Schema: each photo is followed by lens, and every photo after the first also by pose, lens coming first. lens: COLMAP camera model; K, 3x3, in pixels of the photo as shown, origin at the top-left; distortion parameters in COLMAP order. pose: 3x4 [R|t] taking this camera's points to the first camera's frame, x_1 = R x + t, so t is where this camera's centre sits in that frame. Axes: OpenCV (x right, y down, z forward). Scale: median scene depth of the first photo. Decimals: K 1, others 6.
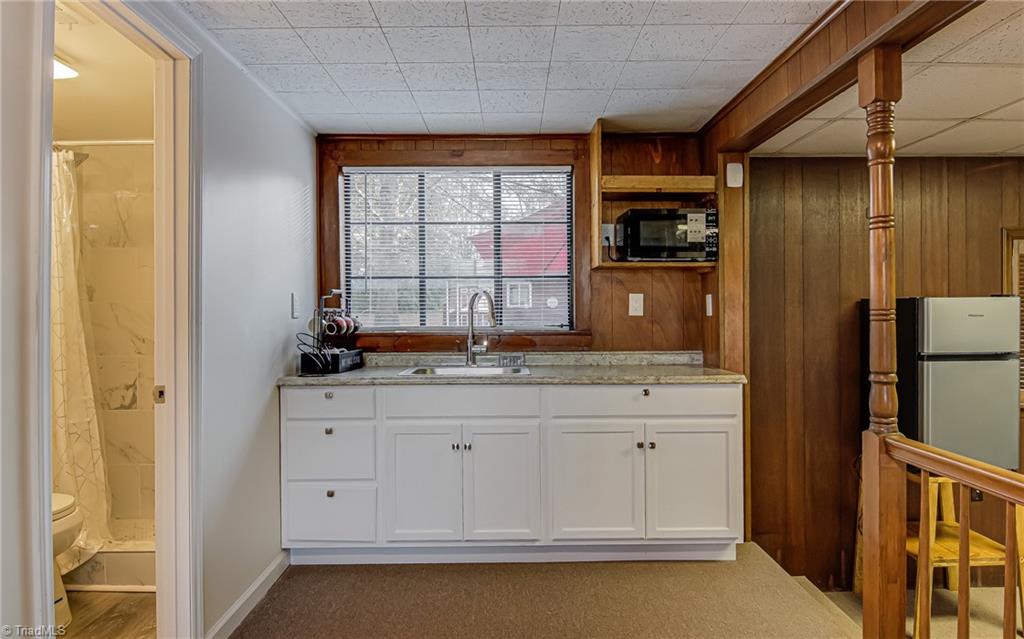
lens RADIAL K [[547.6, 0, 494.9], [0, 547.6, 300.3], [0, 0, 1]] dist [0.002039, -0.016890]
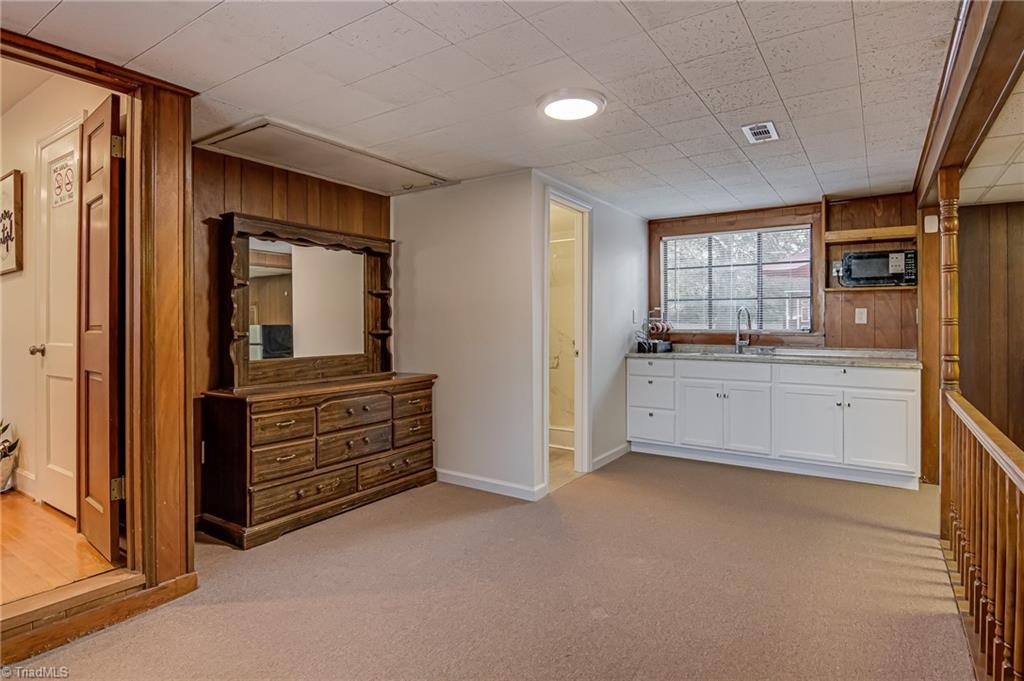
lens RADIAL K [[556.0, 0, 514.0], [0, 556.0, 335.6], [0, 0, 1]] dist [0.039255, -0.042109]
pose [[0.823861, 0.019887, -0.566443, 0.361108], [0.003691, 0.999175, 0.040447, -0.003540], [0.566780, -0.035413, 0.823108, -0.777139]]
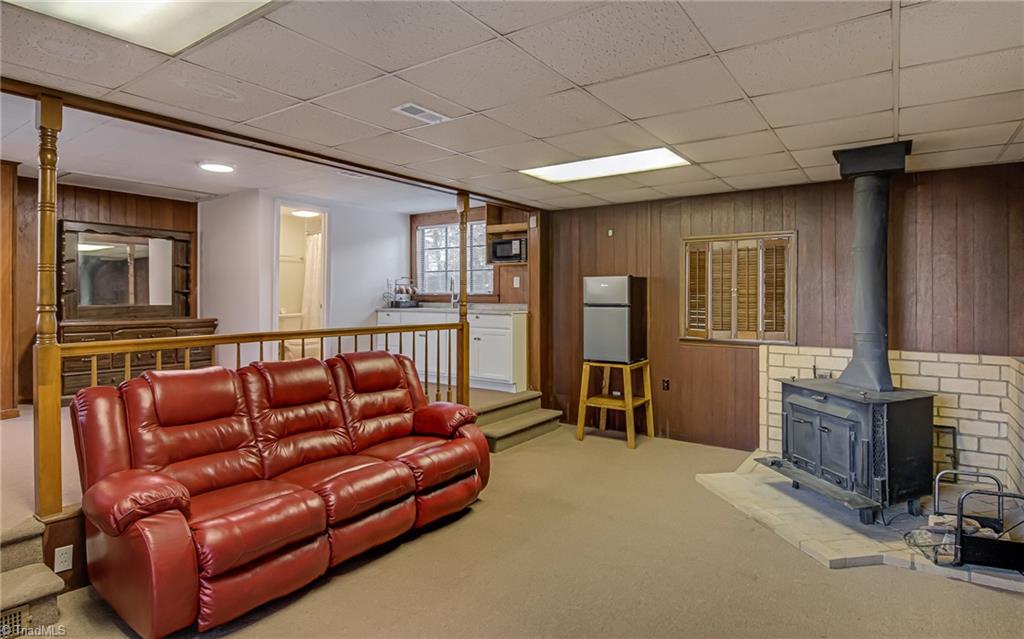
lens RADIAL K [[547.6, 0, 494.9], [0, 547.6, 300.3], [0, 0, 1]] dist [0.002039, -0.016890]
pose [[0.802768, 0.014692, -0.596110, 1.540261], [0.000298, 0.999686, 0.025040, 0.026412], [0.596291, -0.020278, 0.802512, -0.801576]]
